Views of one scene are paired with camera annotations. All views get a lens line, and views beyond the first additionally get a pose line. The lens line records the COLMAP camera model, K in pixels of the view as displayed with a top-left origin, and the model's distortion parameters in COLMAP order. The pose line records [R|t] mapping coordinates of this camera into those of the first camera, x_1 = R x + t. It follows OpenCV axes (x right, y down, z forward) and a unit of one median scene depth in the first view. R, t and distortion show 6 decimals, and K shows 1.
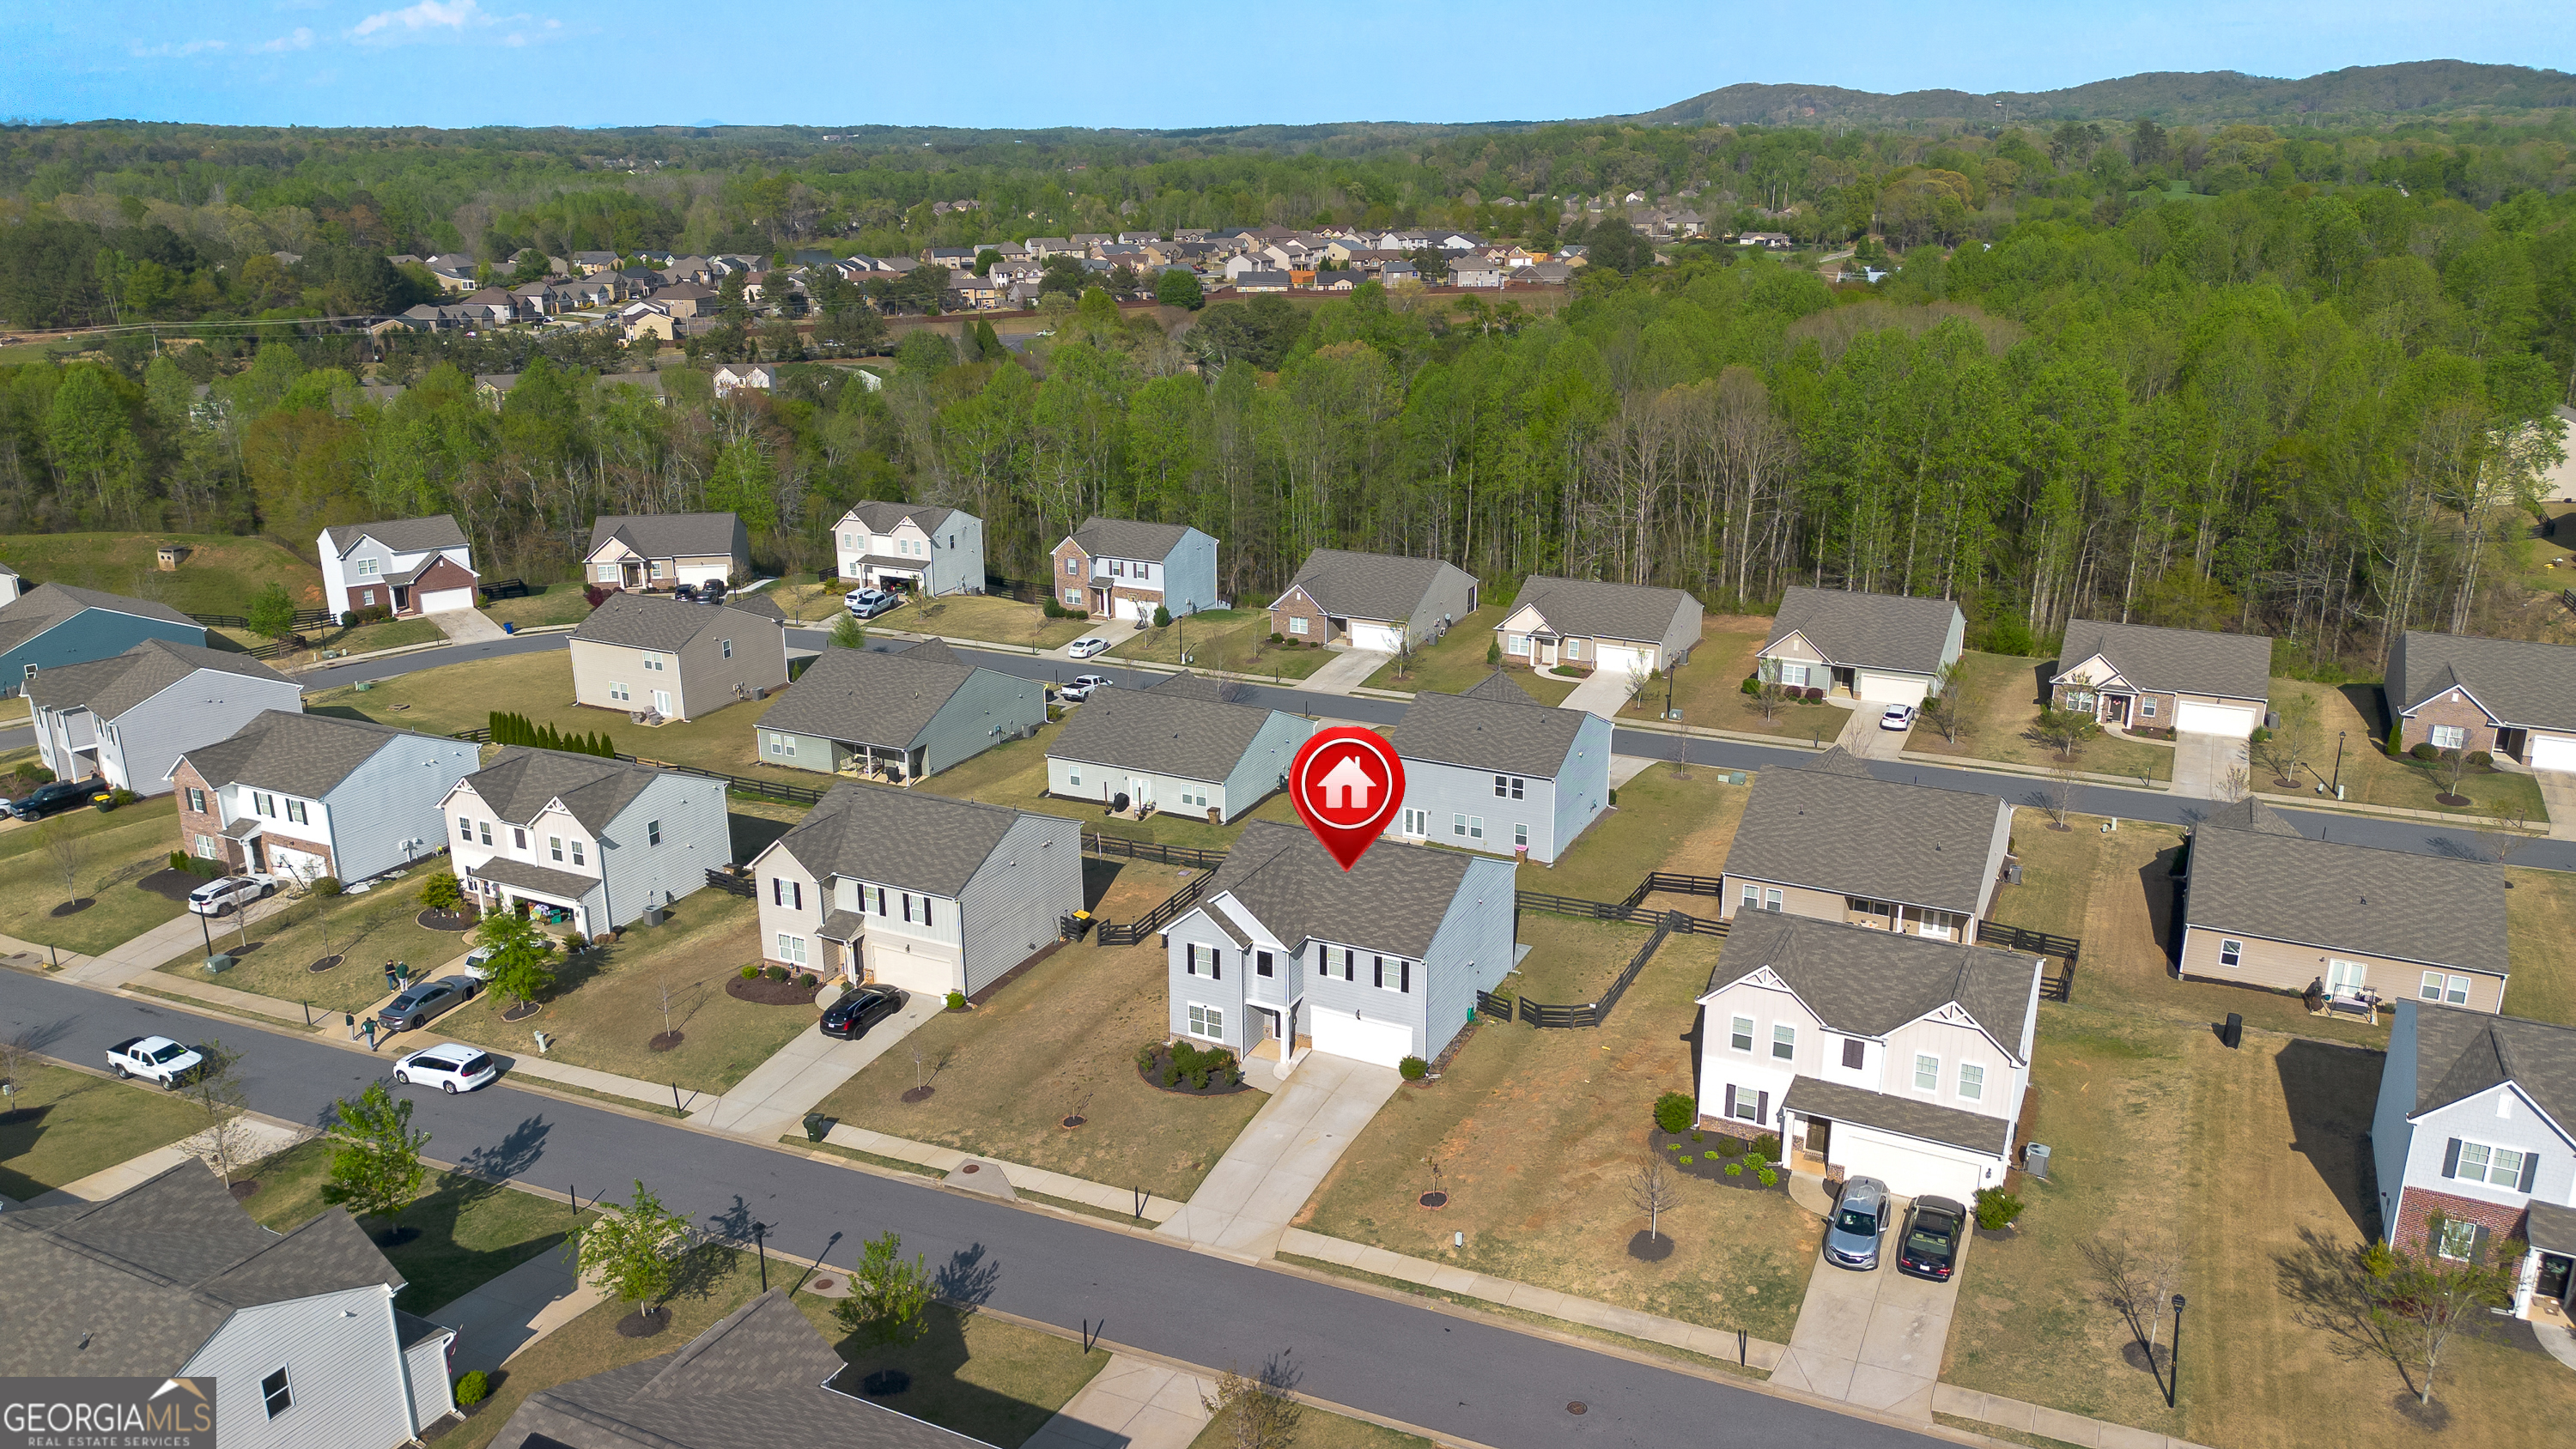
lens RADIAL K [[1825.0, 0, 1288.0], [0, 1825.0, 724.5], [0, 0, 1]] dist [0.088155, -0.092448]
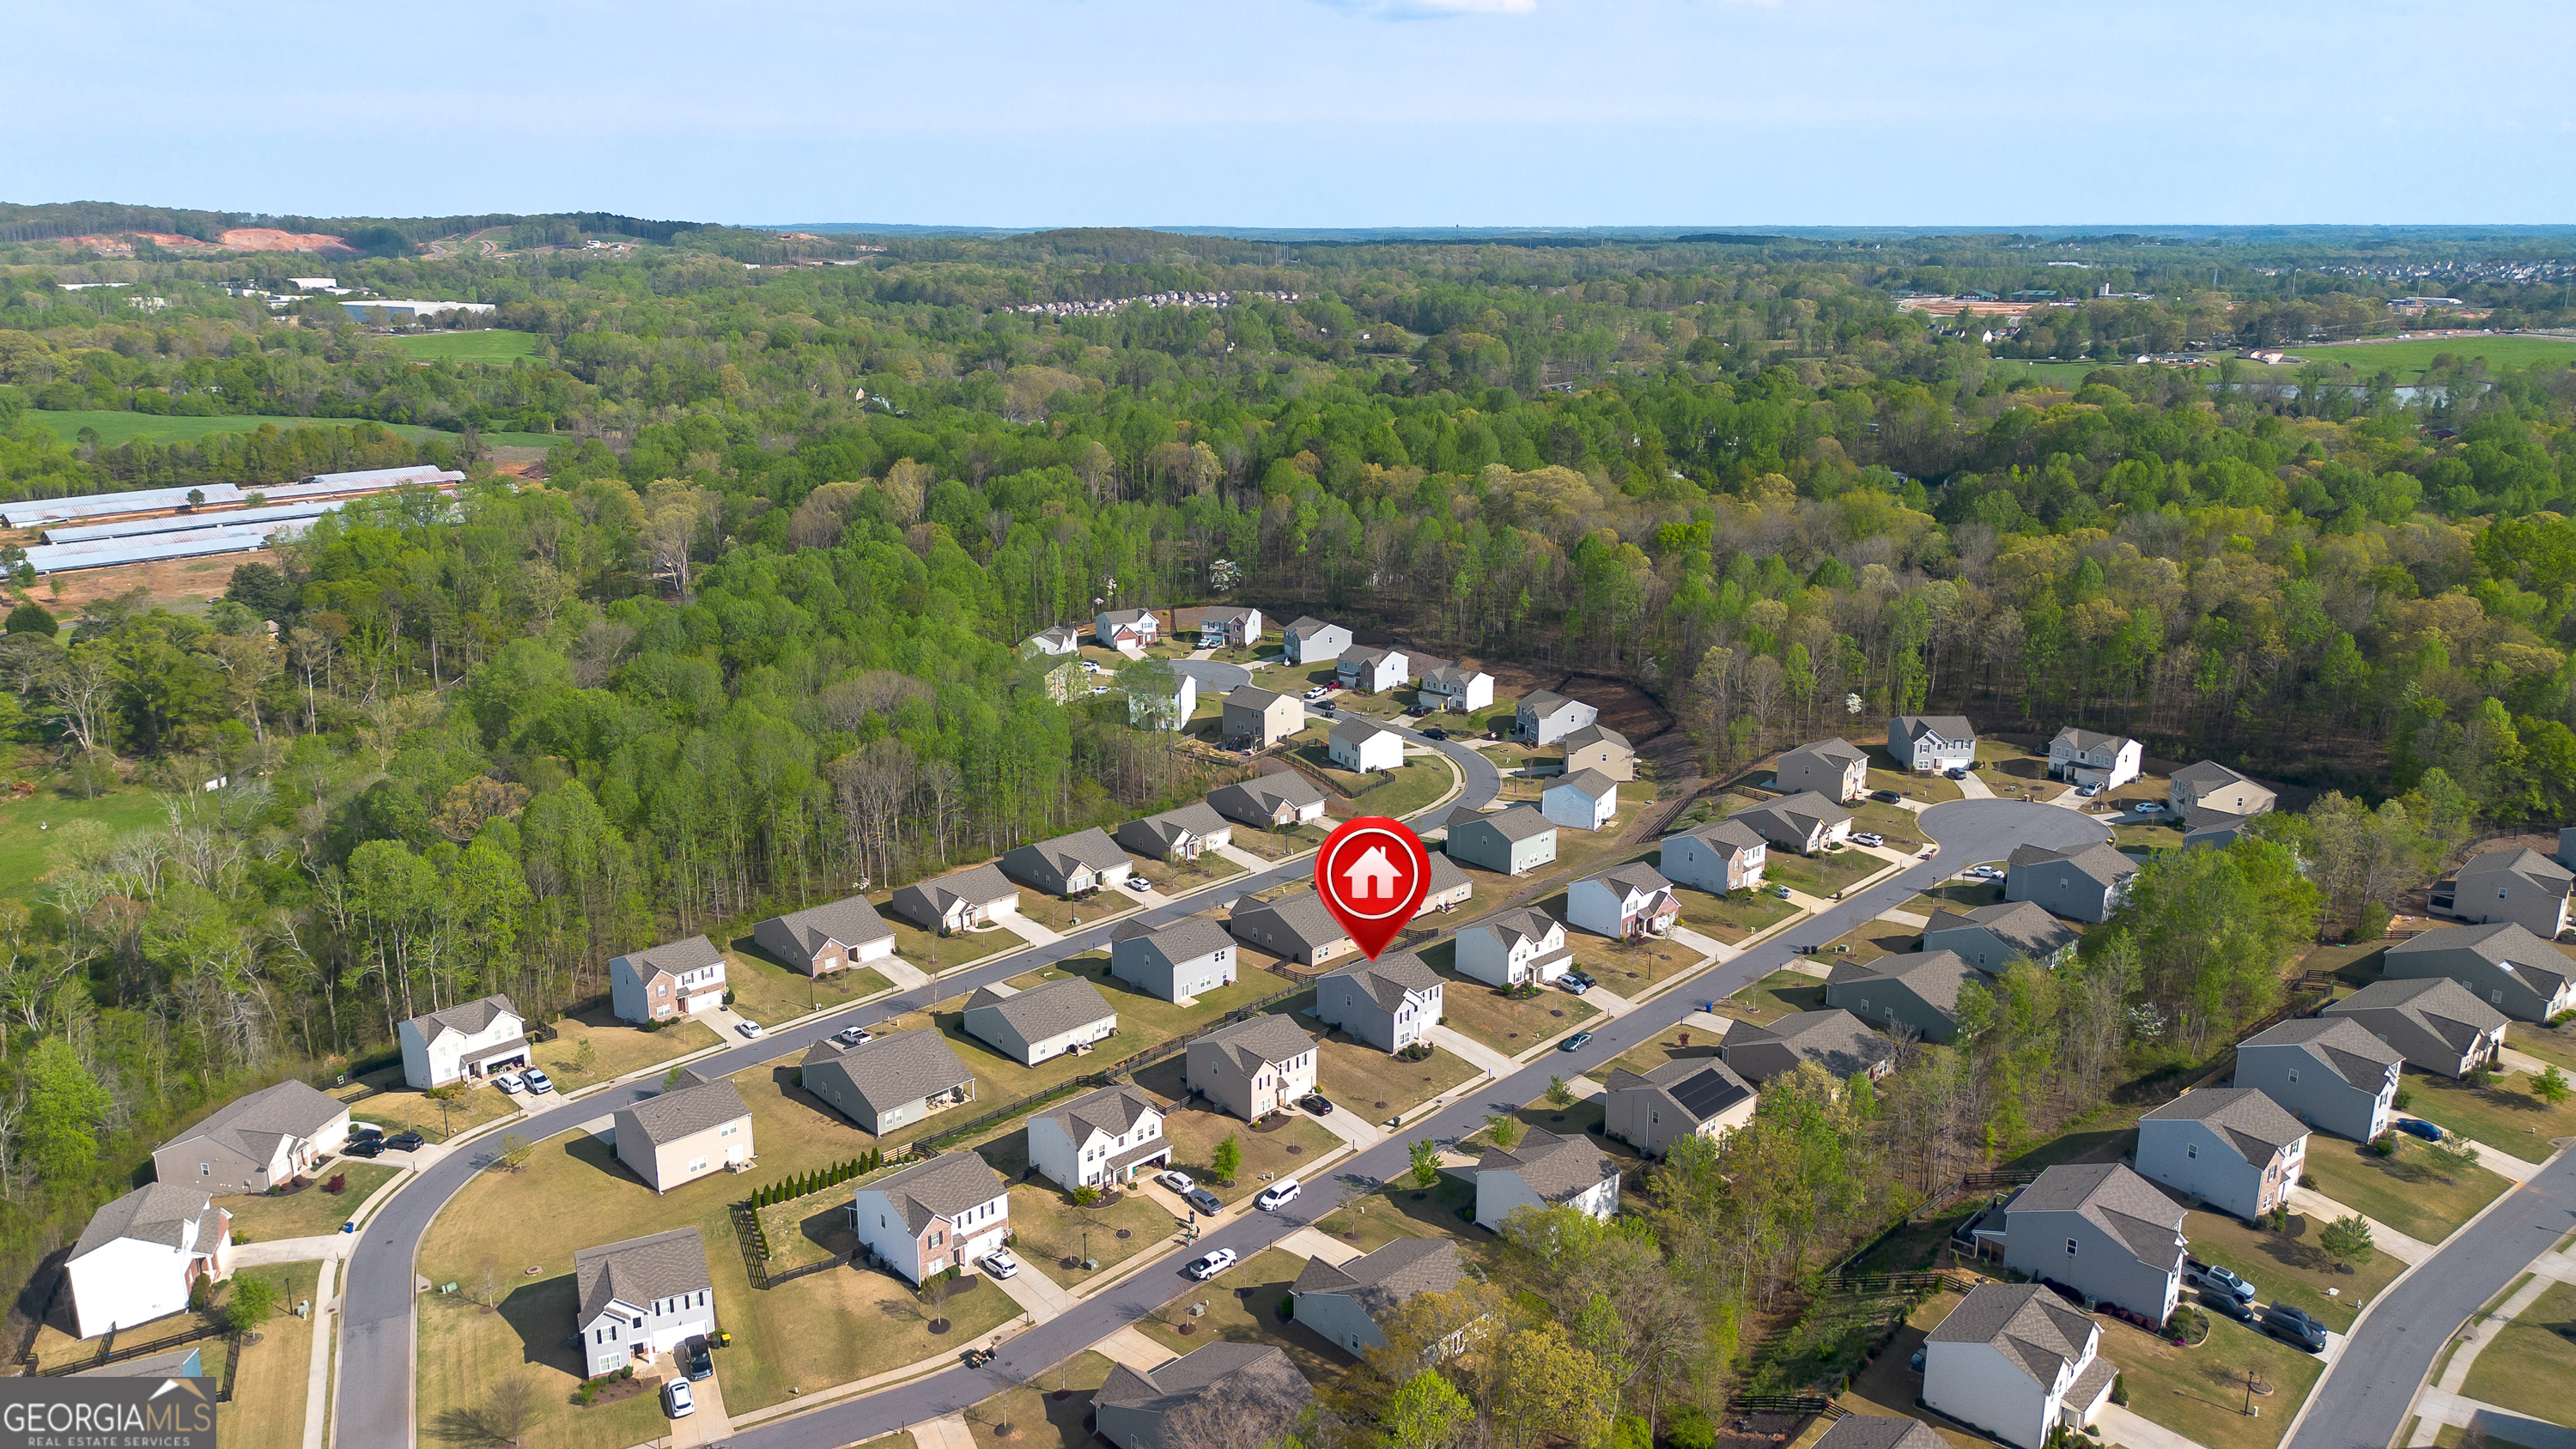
lens RADIAL K [[1822.5, 0, 1298.0], [0, 1822.5, 744.3], [0, 0, 1]] dist [0.153067, -0.247739]
pose [[0.353850, -0.251363, 0.900892, -2.551898], [0.280908, 0.947302, 0.153978, -0.752327], [-0.892122, 0.198583, 0.405812, -0.083730]]
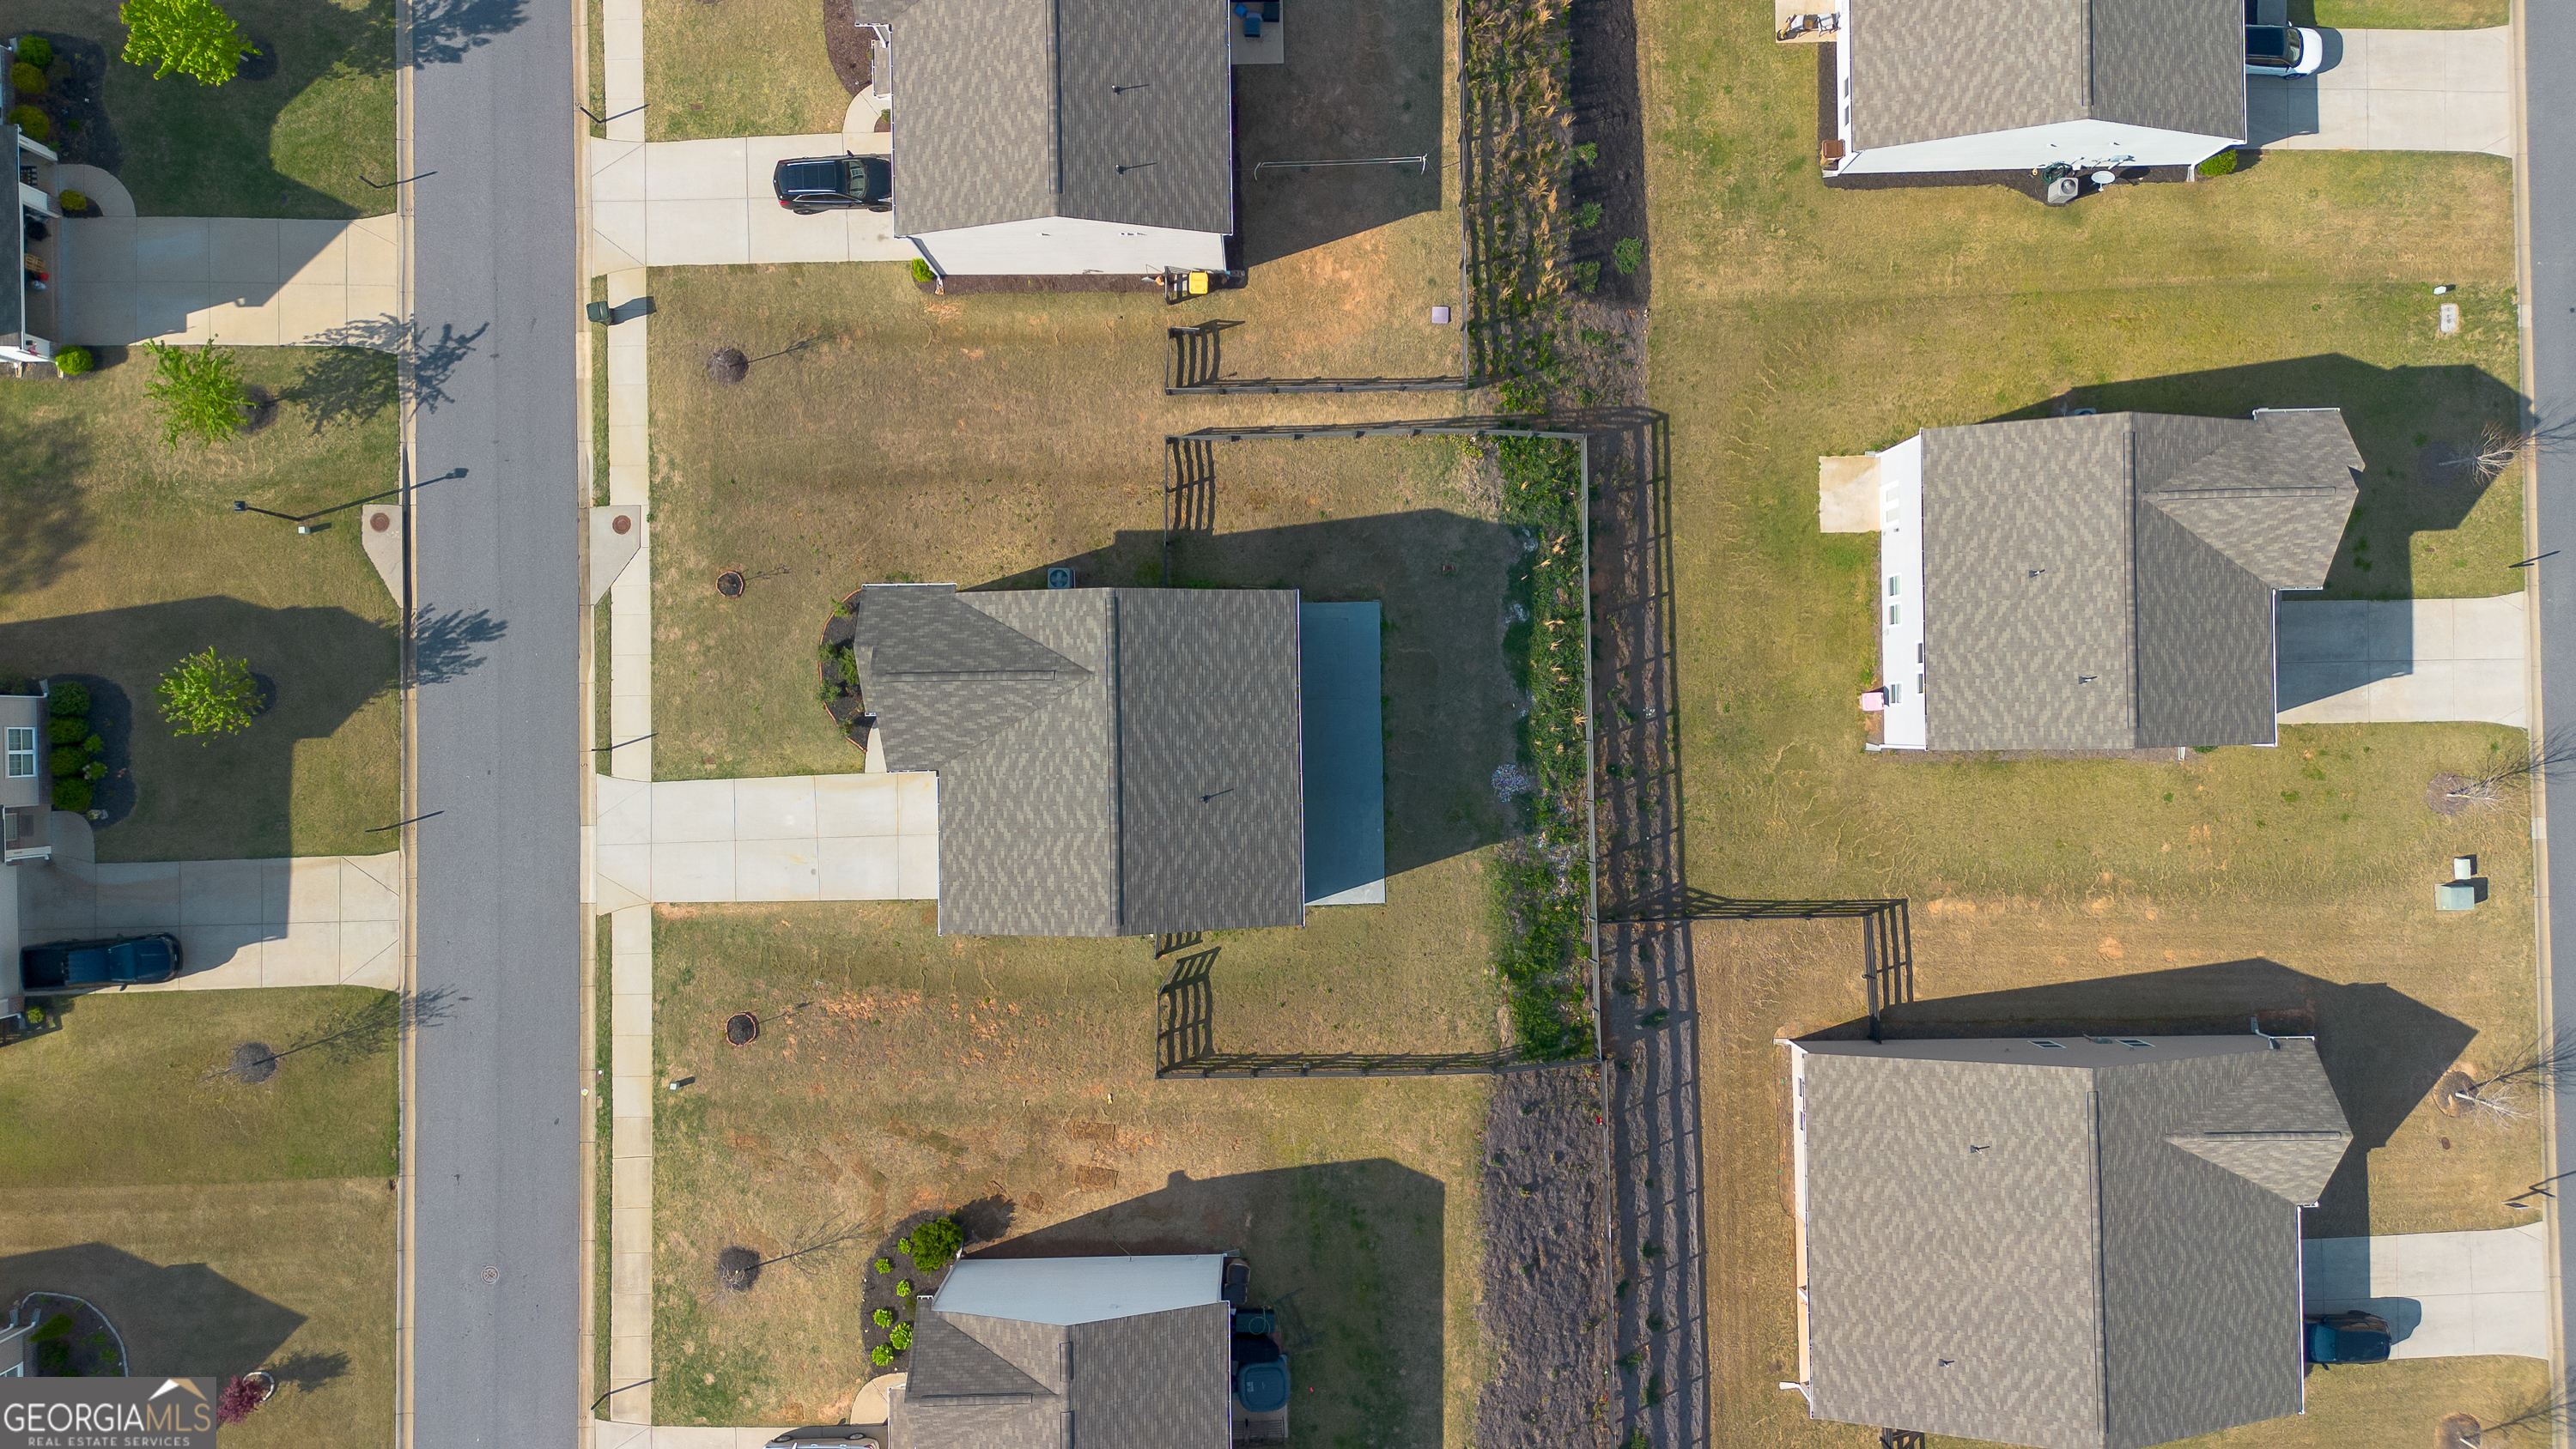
lens RADIAL K [[1822.5, 0, 1298.0], [0, 1822.5, 744.3], [0, 0, 1]] dist [0.153067, -0.247739]
pose [[0.461986, 0.886887, 0.000900, 0.071171], [-0.271536, 0.140478, 0.952121, -0.657402], [0.844297, -0.440110, 0.305721, 0.895448]]
